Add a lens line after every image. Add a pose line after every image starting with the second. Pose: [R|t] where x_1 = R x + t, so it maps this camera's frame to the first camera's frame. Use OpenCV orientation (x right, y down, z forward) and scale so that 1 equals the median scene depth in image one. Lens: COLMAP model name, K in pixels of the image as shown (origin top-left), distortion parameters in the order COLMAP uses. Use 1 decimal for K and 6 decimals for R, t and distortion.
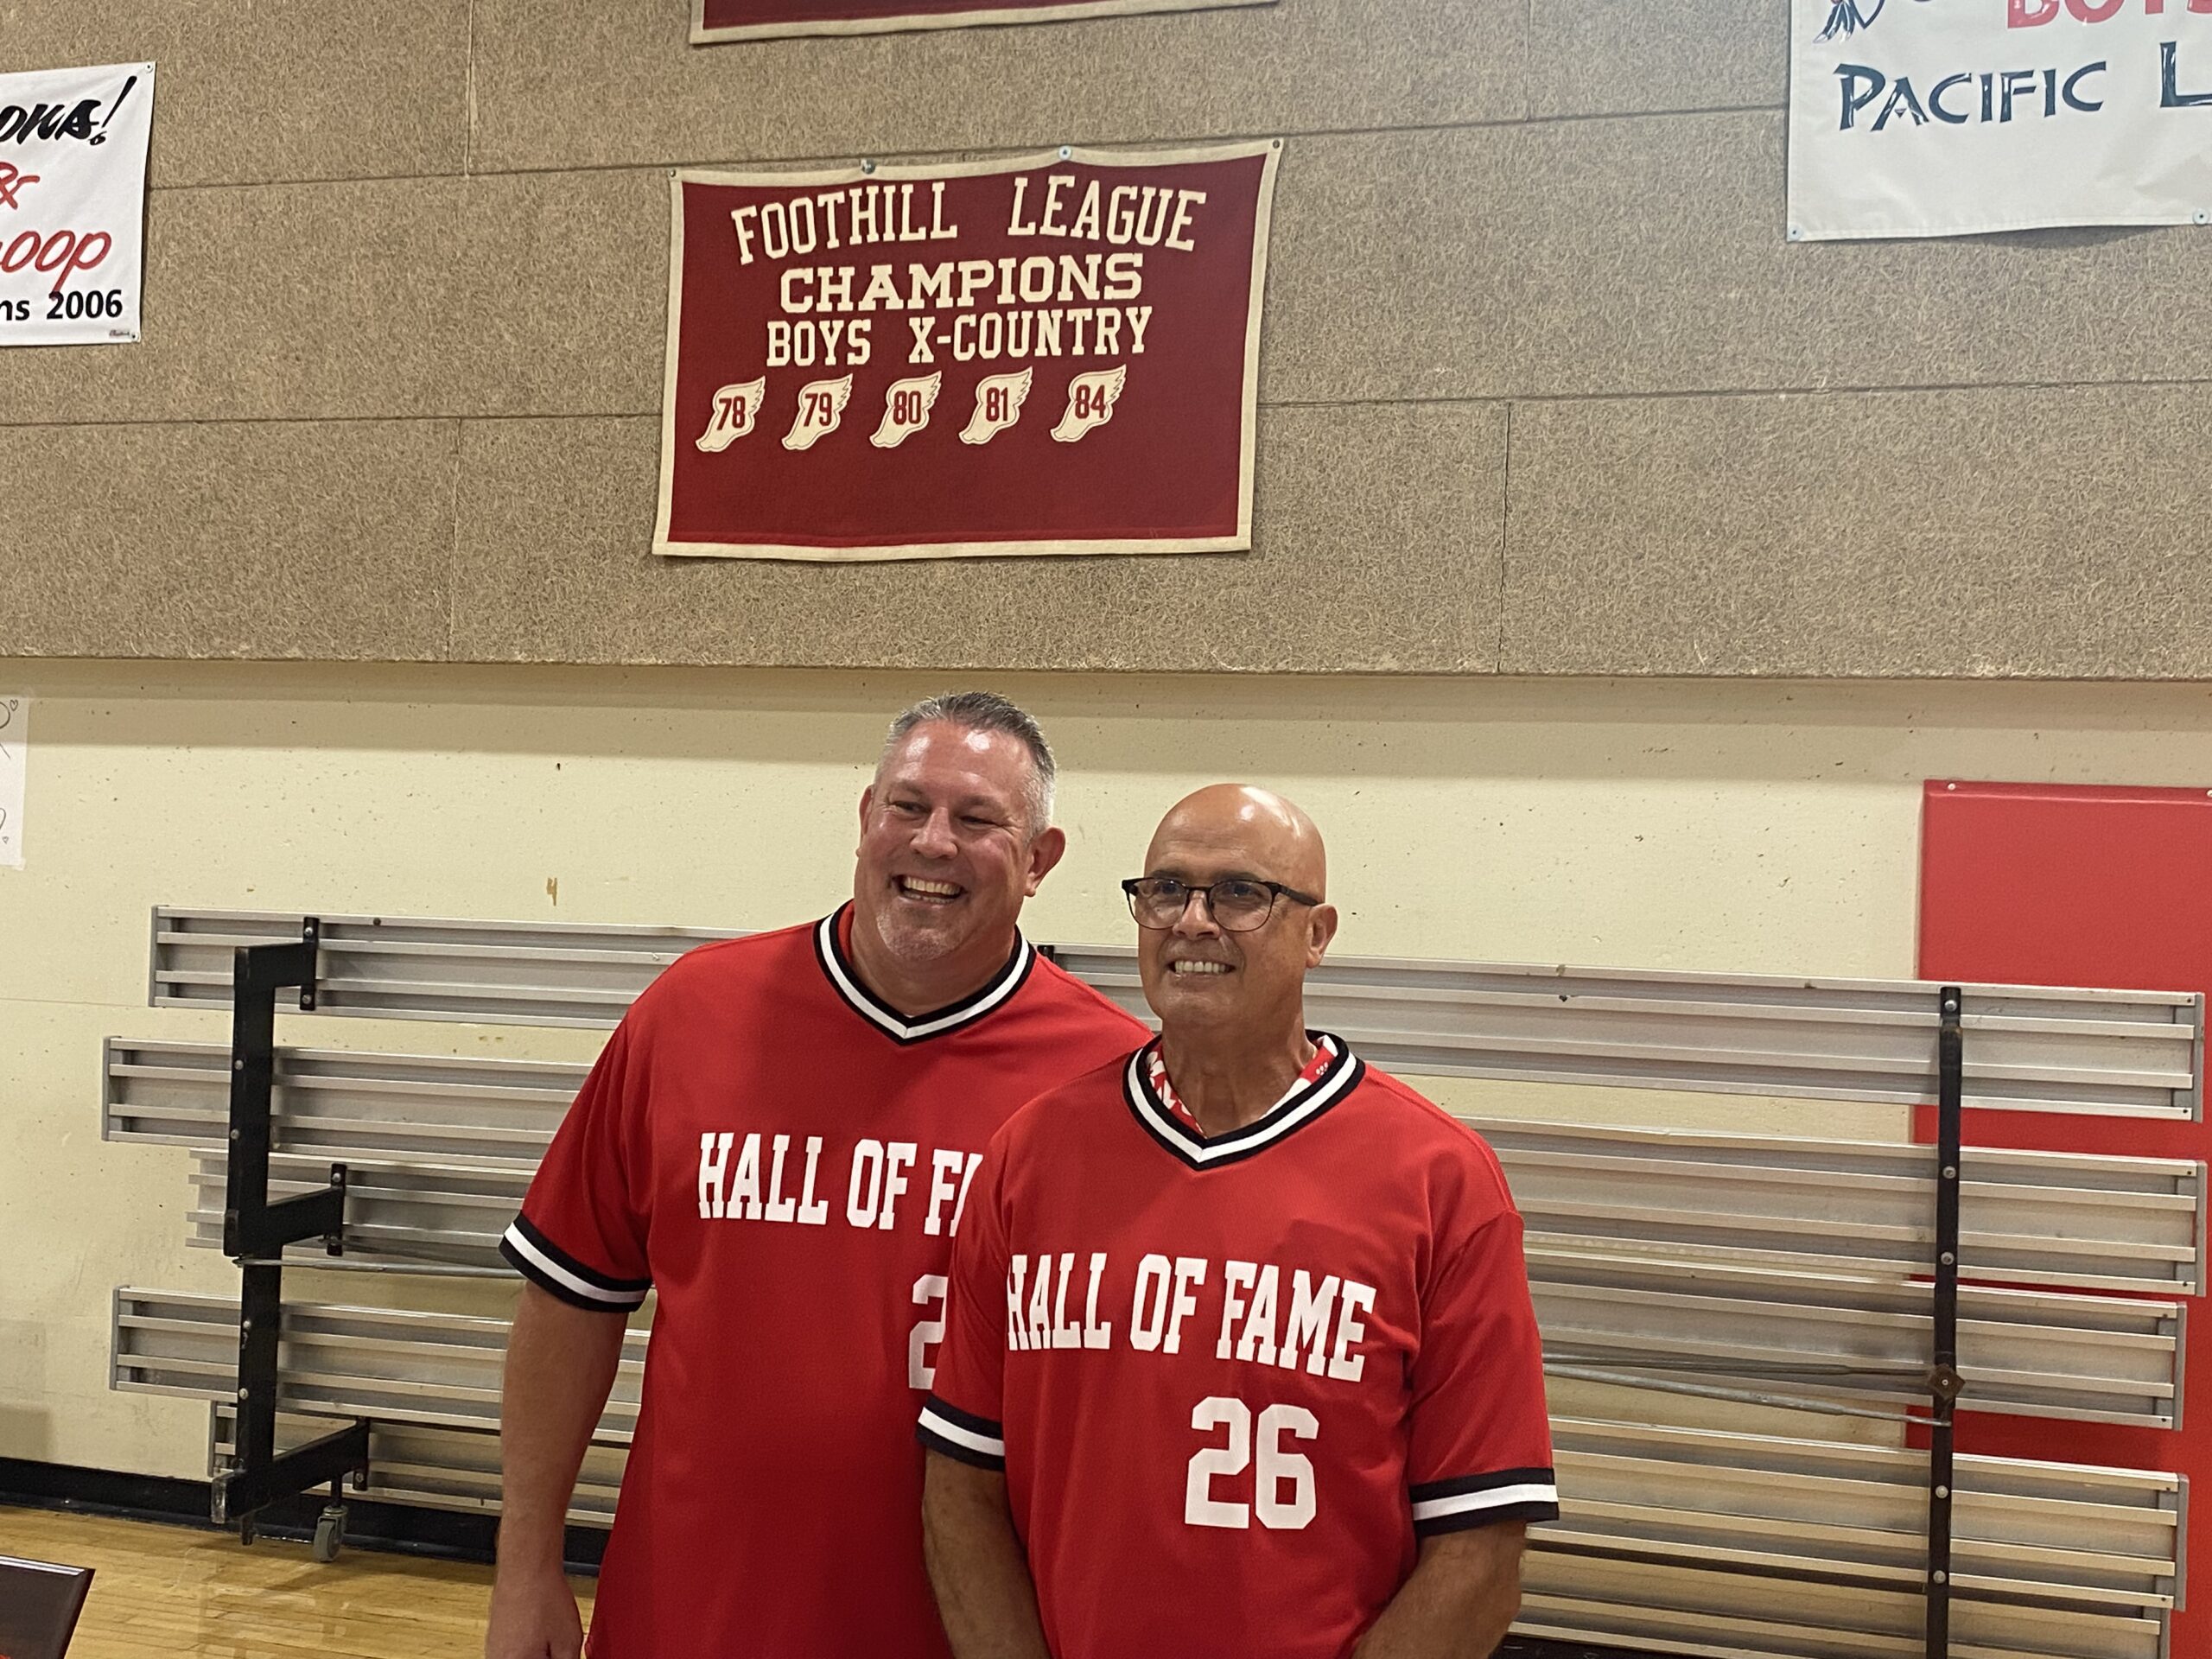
lens RADIAL K [[2578.8, 0, 1096.0], [0, 2578.8, 811.0], [0, 0, 1]] dist [0.025602, 0.000000]
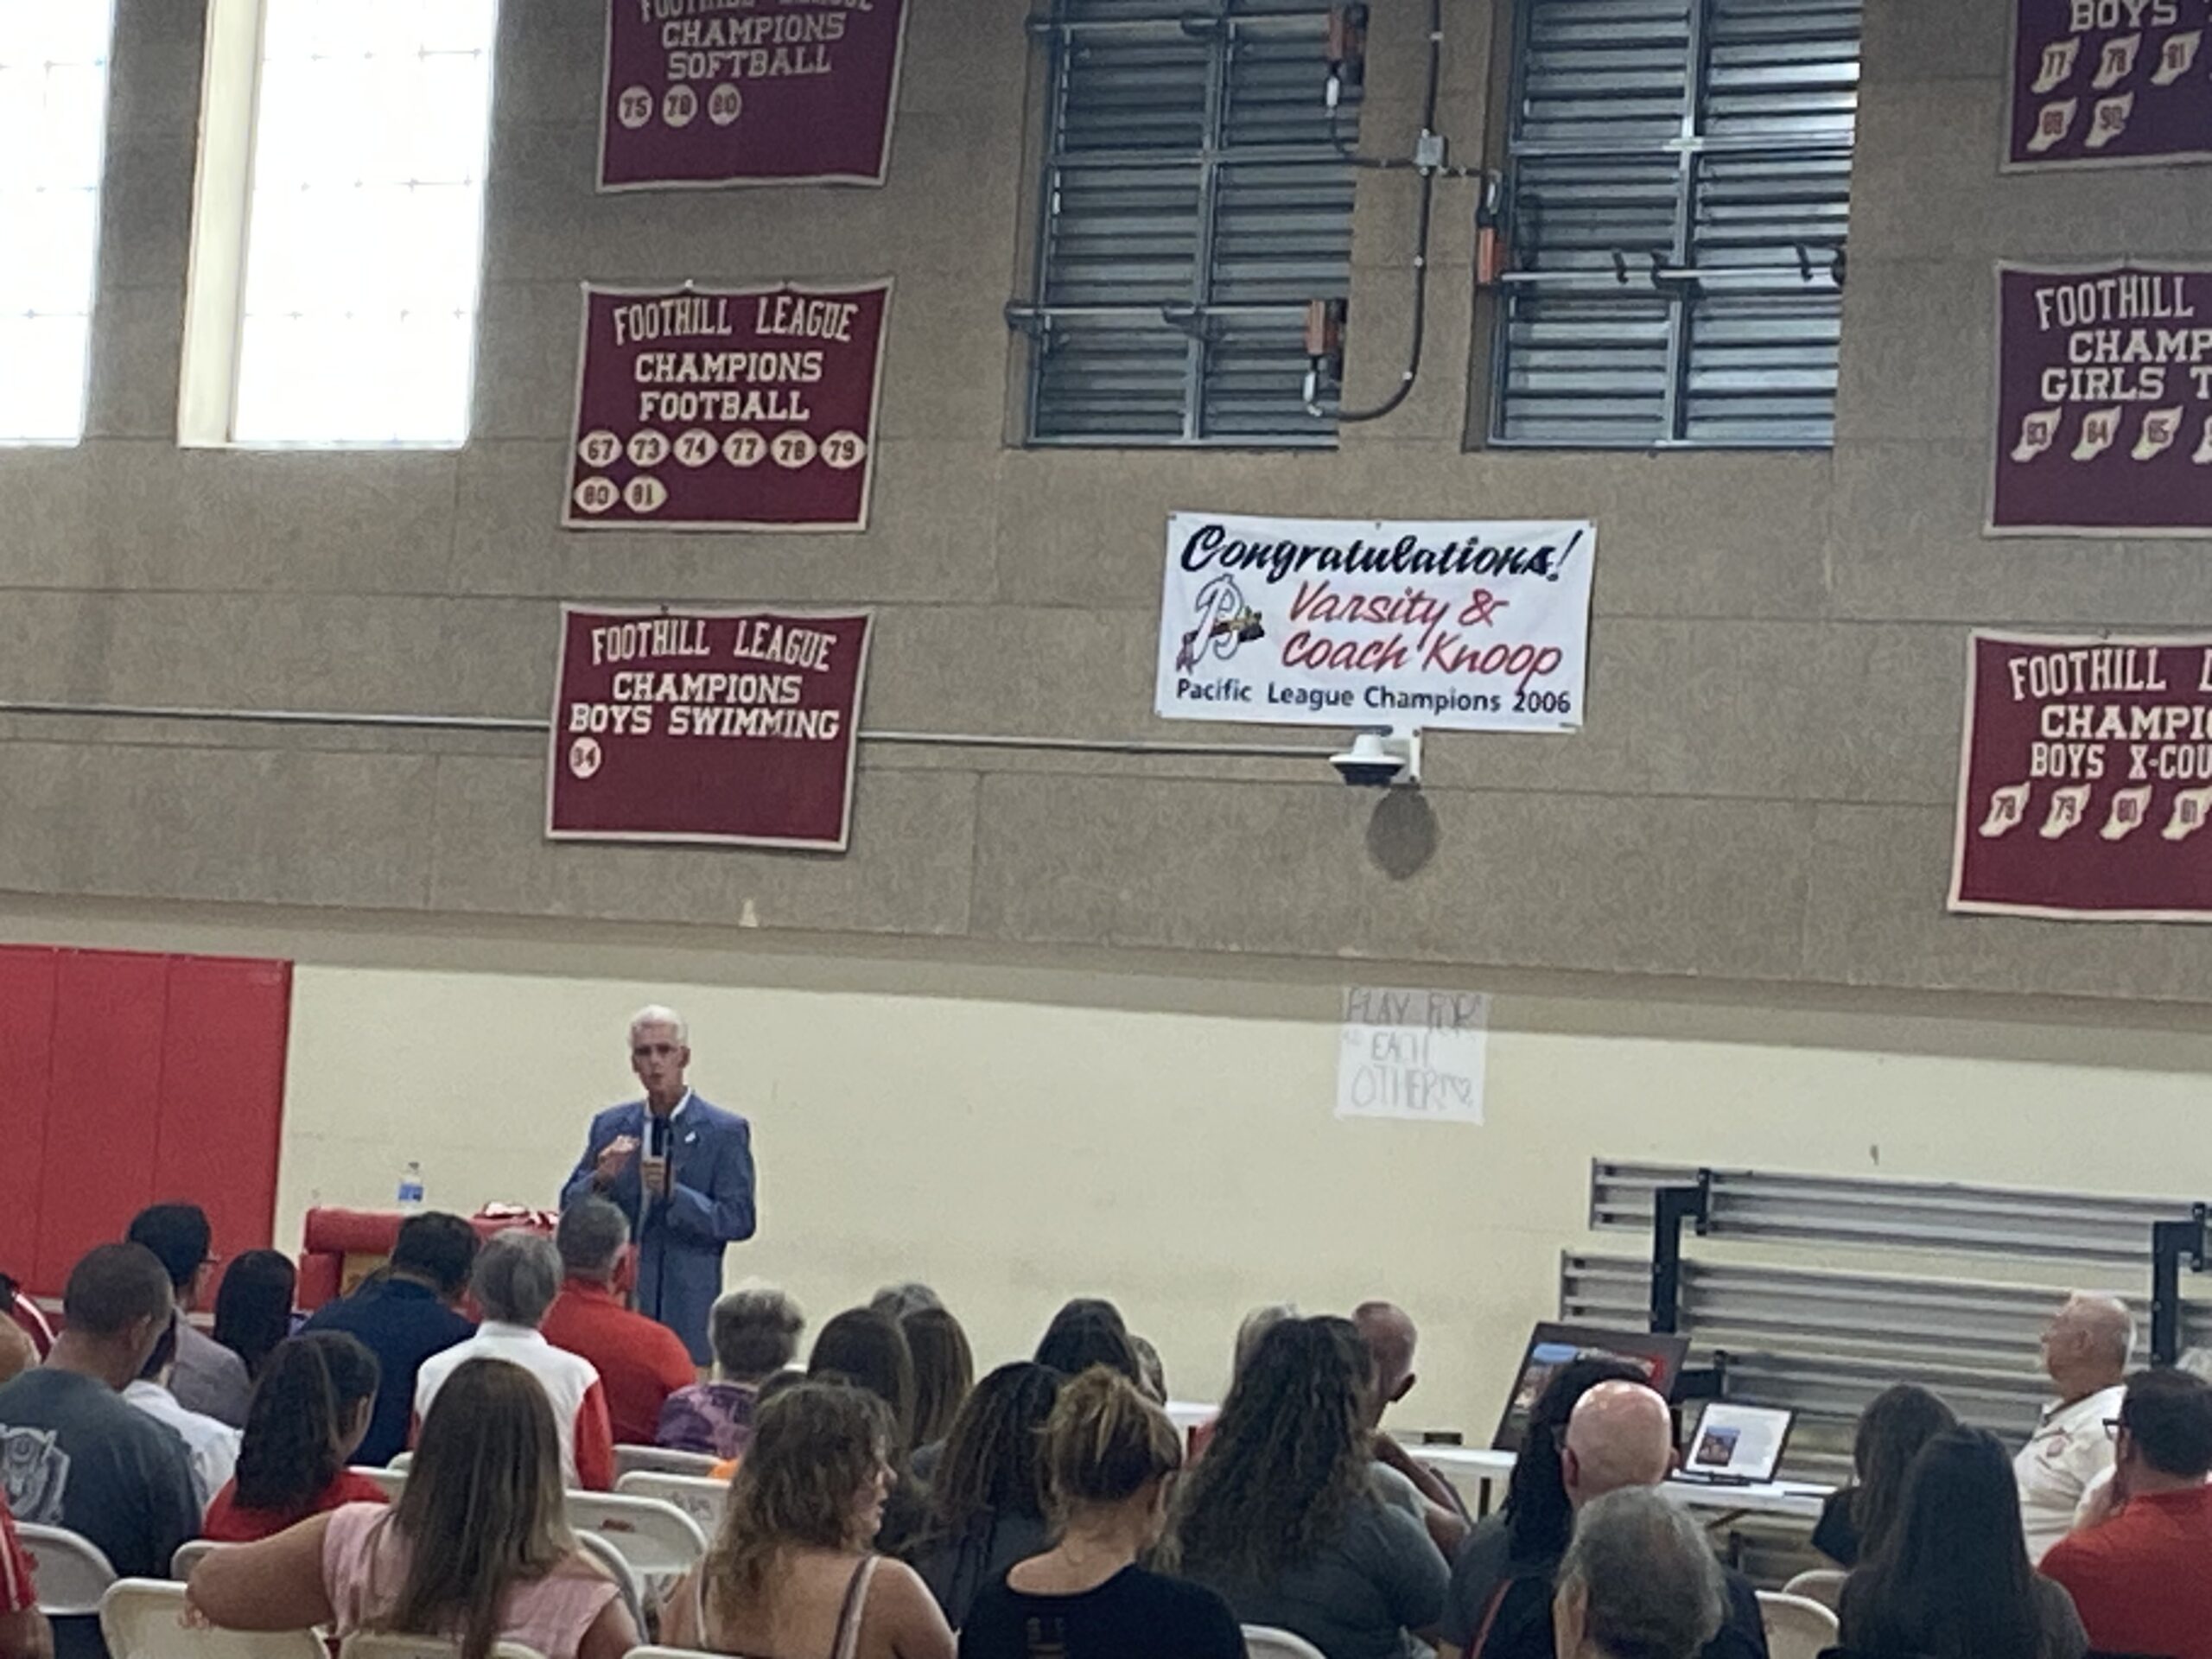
lens RADIAL K [[7500.5, 0, 1101.8], [0, 7500.5, 783.4], [0, 0, 1]] dist [0.161679, 0.000000]
pose [[0.940499, 0.008666, -0.339686, 0.759862], [-0.016548, 0.999657, -0.020313, -0.078095], [0.339394, 0.024726, 0.940319, -2.904128]]
